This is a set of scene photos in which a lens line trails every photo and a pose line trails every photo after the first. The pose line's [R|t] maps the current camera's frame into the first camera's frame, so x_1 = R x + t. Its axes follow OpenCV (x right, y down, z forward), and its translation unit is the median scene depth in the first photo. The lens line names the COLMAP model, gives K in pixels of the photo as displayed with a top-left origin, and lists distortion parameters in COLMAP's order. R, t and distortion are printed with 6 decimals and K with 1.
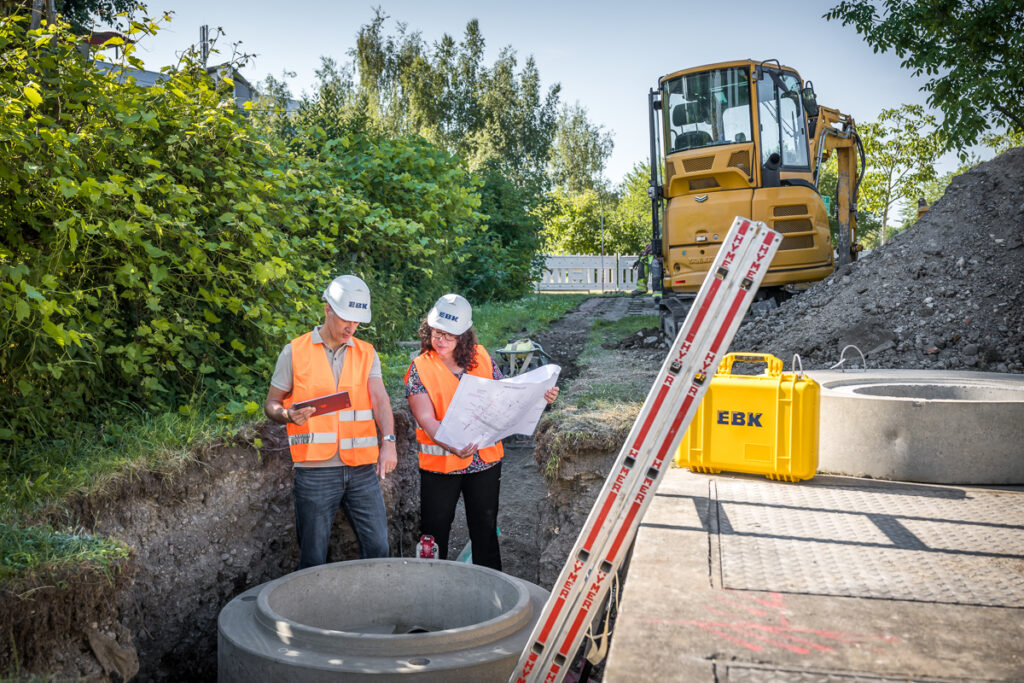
lens RADIAL K [[1527.0, 0, 512.0], [0, 1527.0, 341.5], [0, 0, 1]] dist [0.006686, 0.064771]
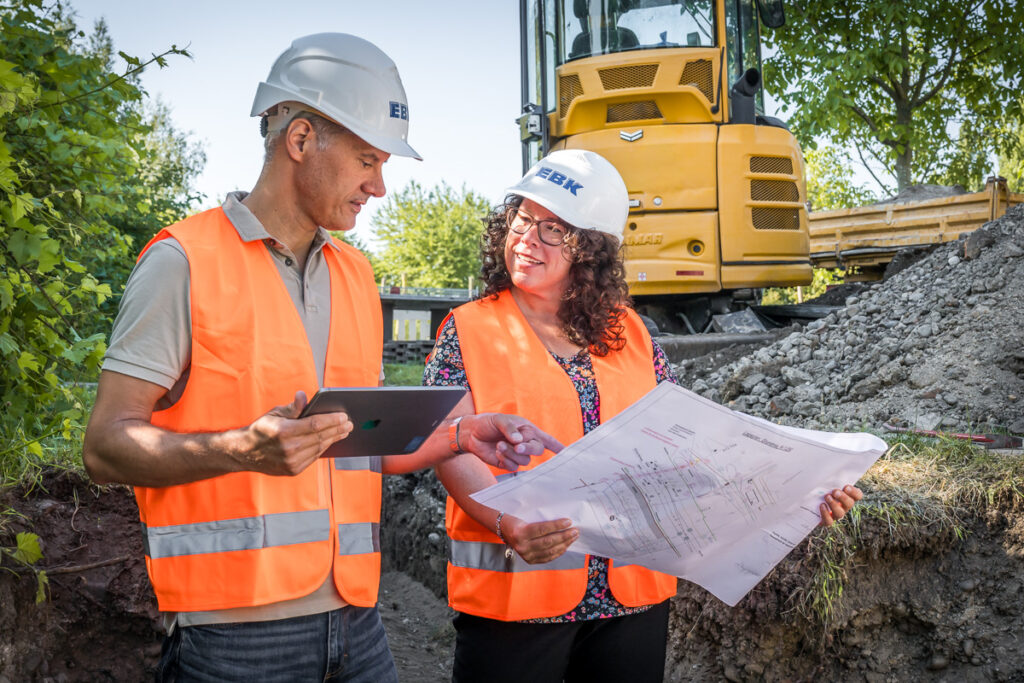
lens RADIAL K [[1527.0, 0, 512.0], [0, 1527.0, 341.5], [0, 0, 1]] dist [0.006686, 0.064771]
pose [[0.913410, 0.034818, 0.405550, -0.153874], [0.002471, 0.995842, -0.091061, 0.038621], [-0.407034, 0.084178, 0.909526, 0.492208]]
